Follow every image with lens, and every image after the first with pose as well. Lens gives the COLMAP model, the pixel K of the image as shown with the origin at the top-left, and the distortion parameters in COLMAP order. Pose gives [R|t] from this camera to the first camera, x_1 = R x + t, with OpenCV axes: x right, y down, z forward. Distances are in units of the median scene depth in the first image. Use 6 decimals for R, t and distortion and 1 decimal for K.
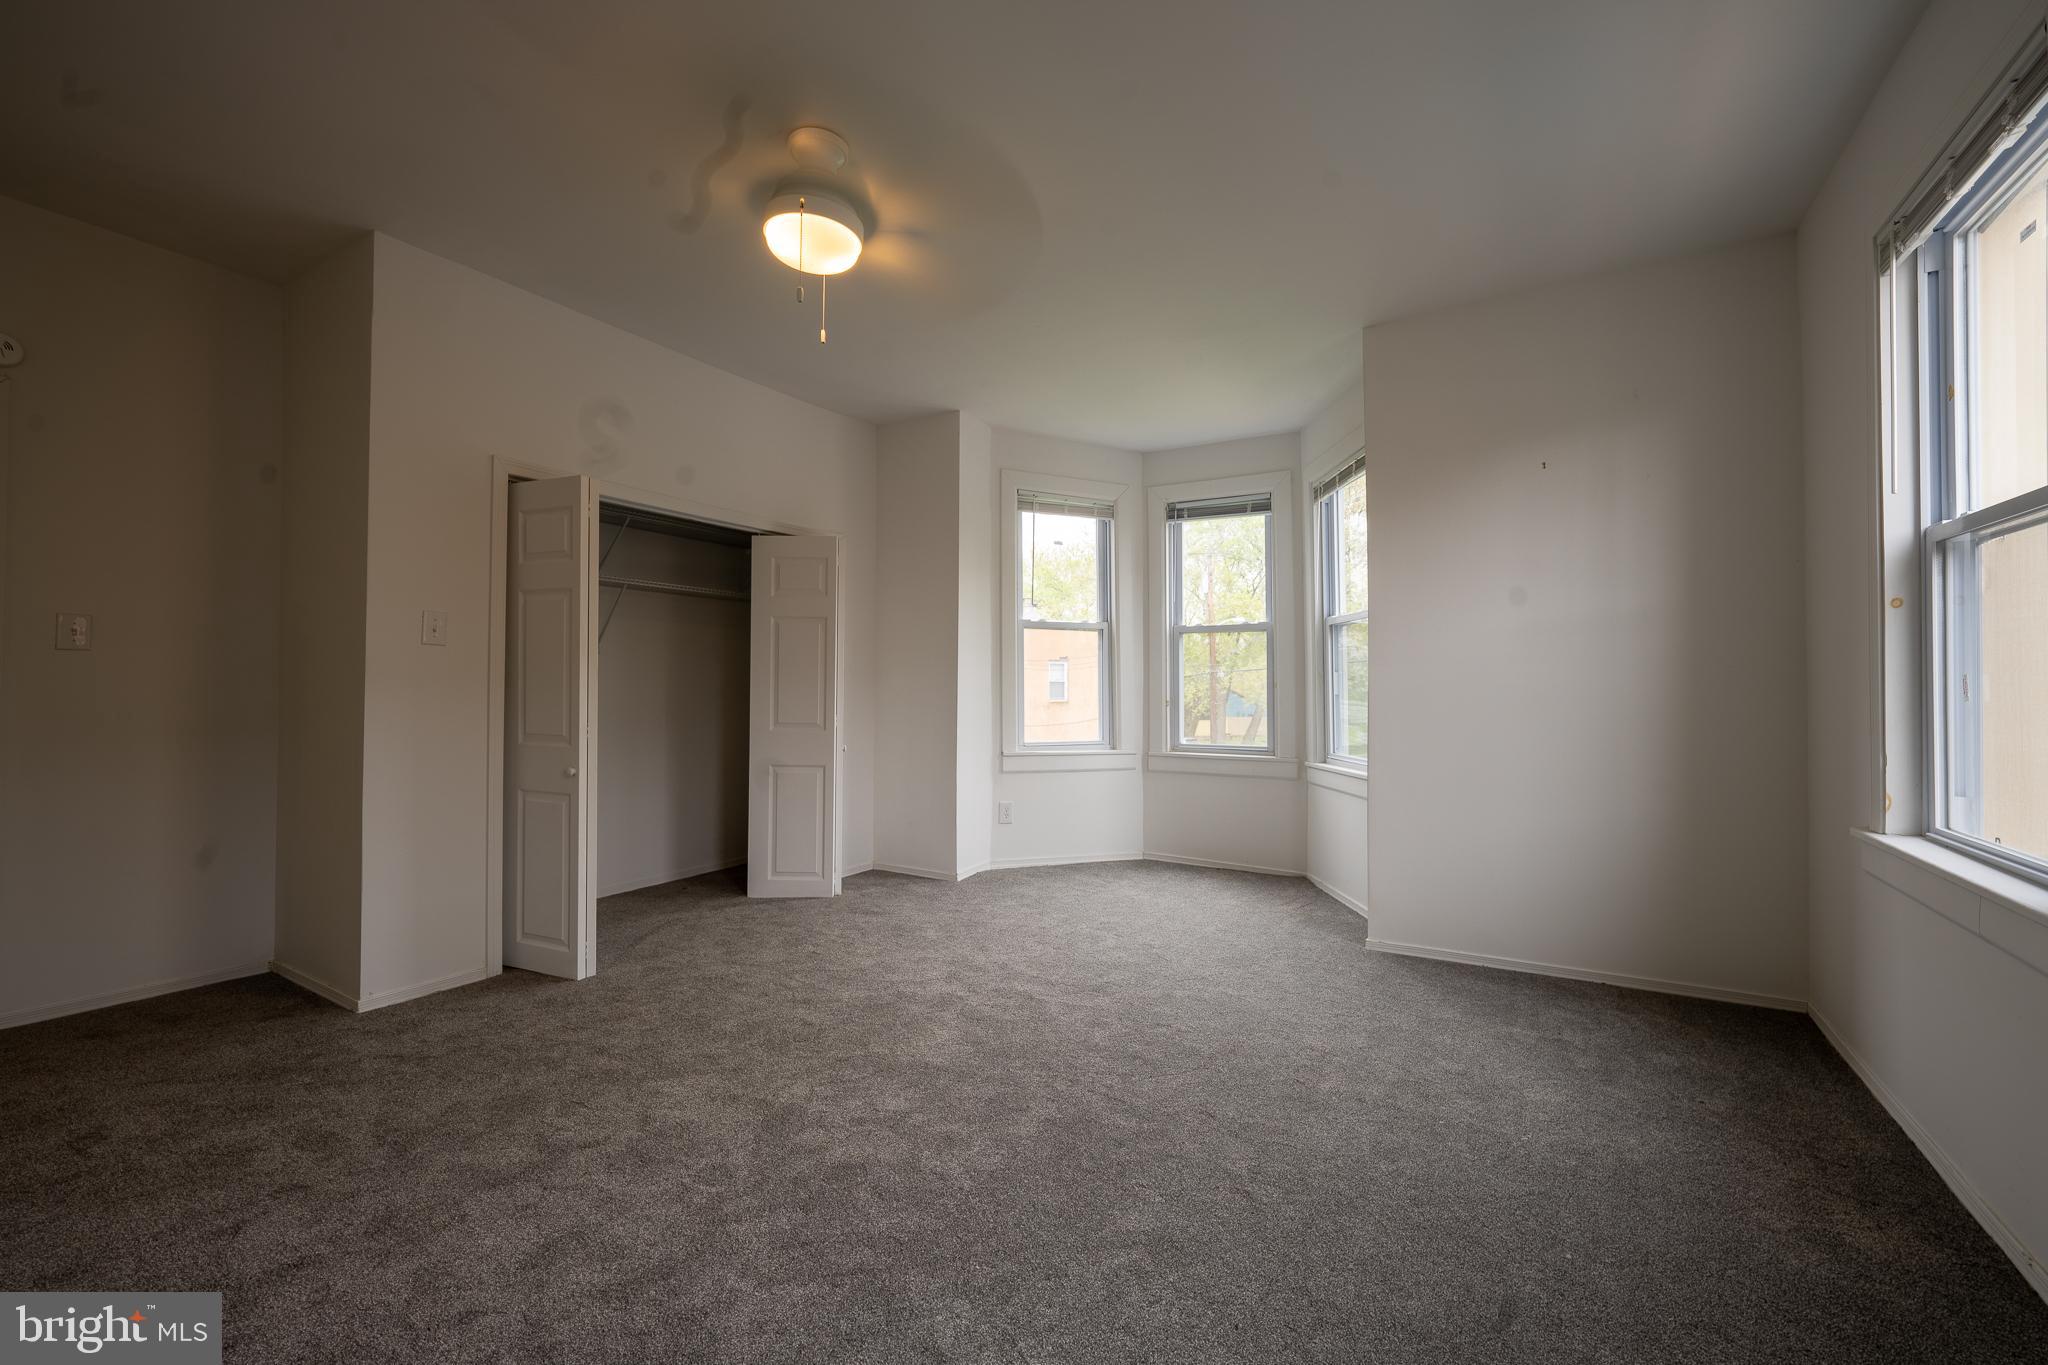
lens RADIAL K [[816.4, 0, 1029.4], [0, 816.4, 679.7], [0, 0, 1]] dist [-0.007966, 0.001789]
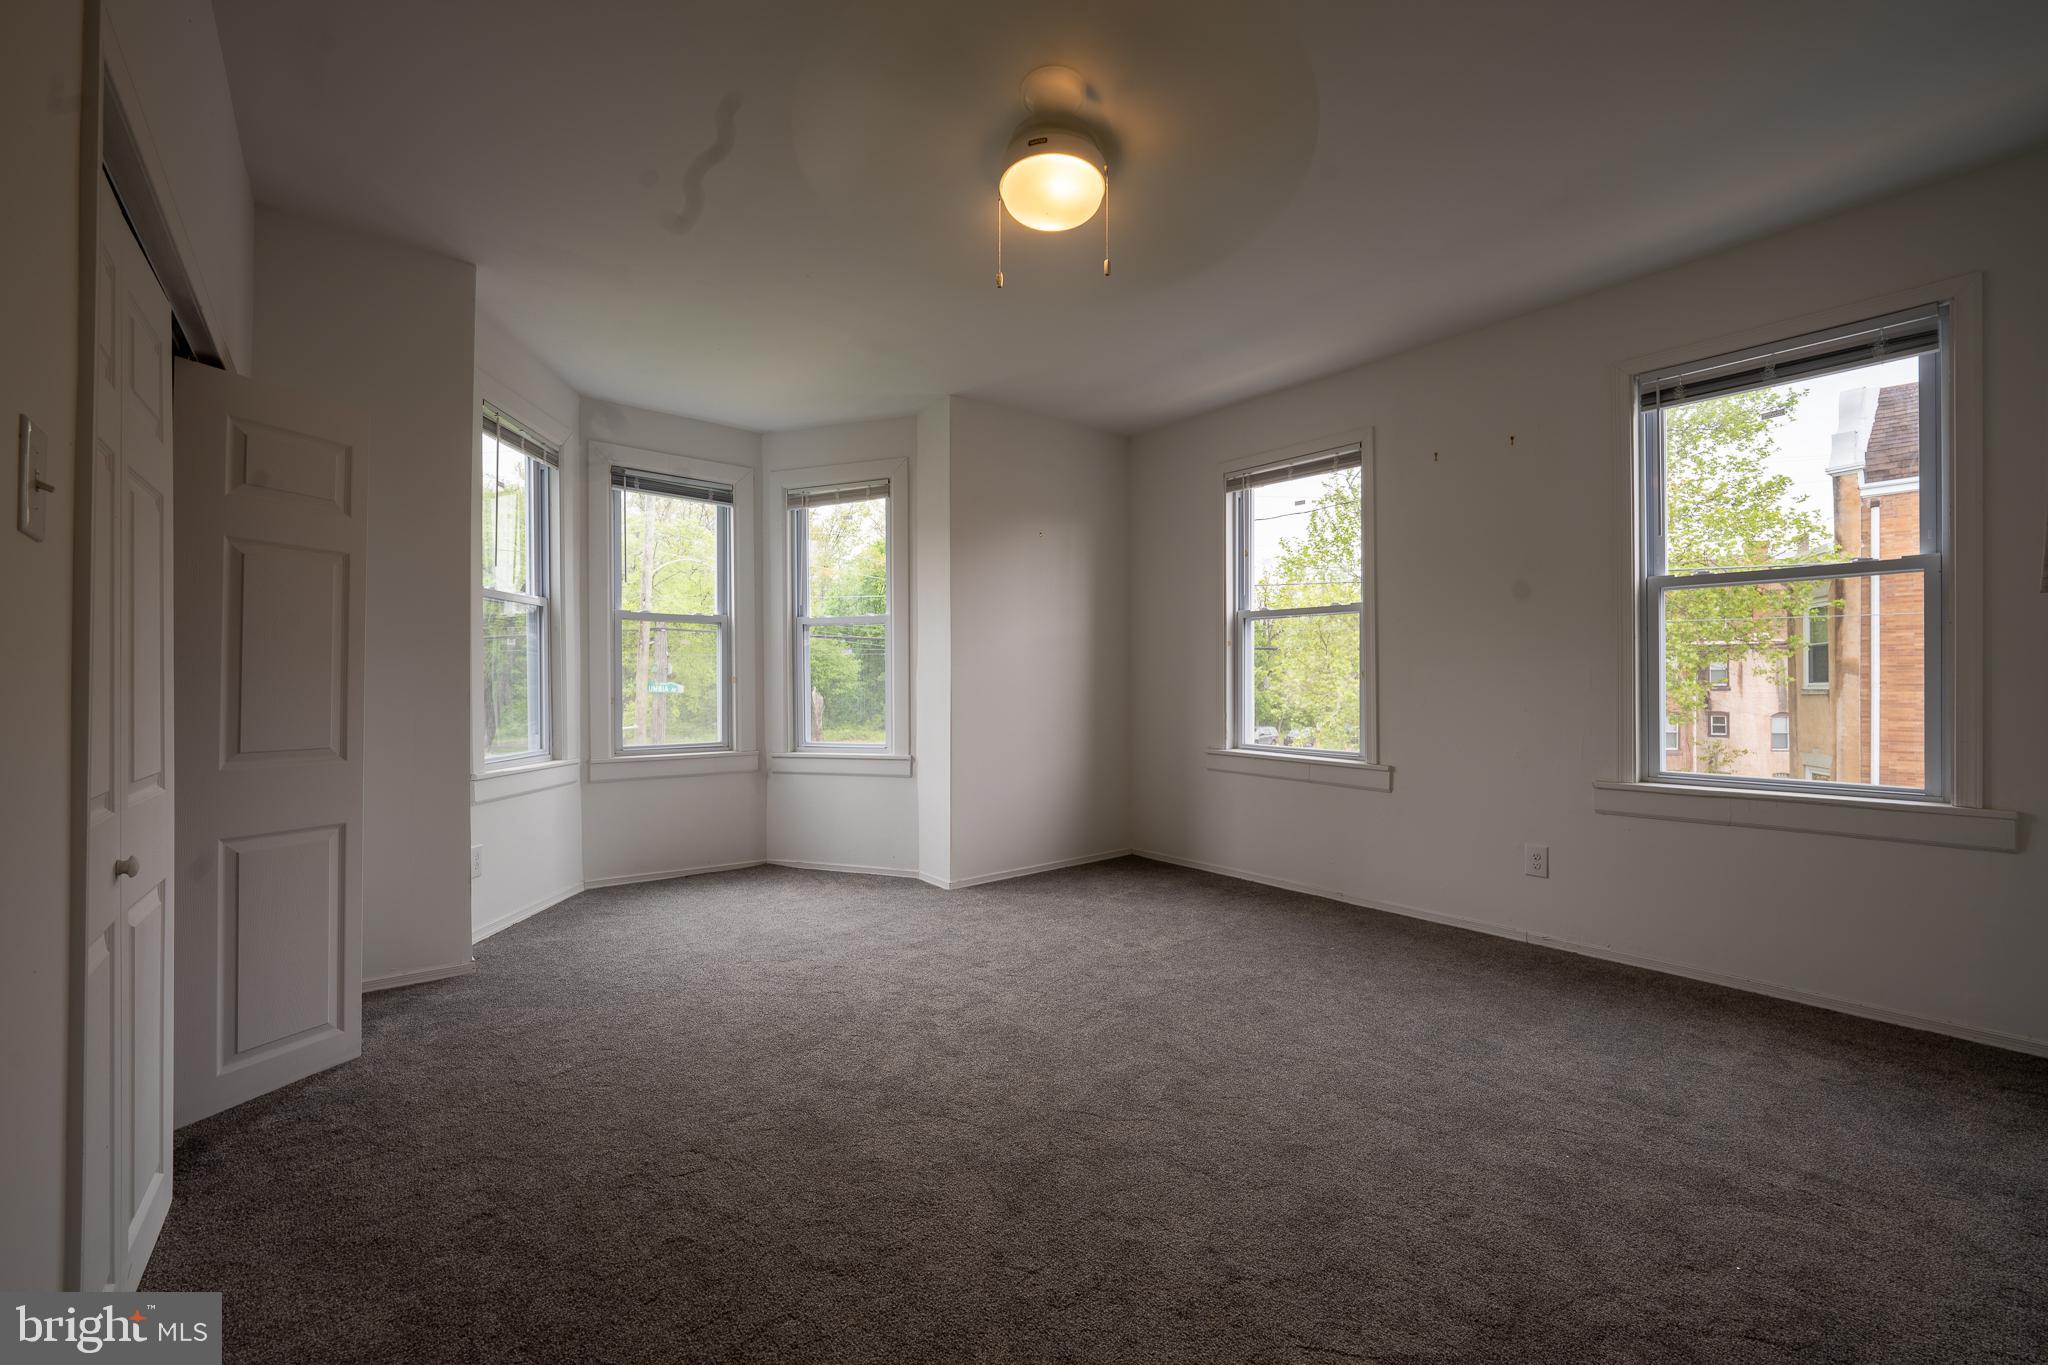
lens RADIAL K [[816.4, 0, 1024.2], [0, 816.4, 681.1], [0, 0, 1]] dist [-0.007966, 0.001789]
pose [[0.343499, 0.000956, 0.939153, -0.502437], [-0.008851, 0.999958, 0.002220, 0.003166], [-0.939111, -0.009075, 0.343493, 0.318153]]
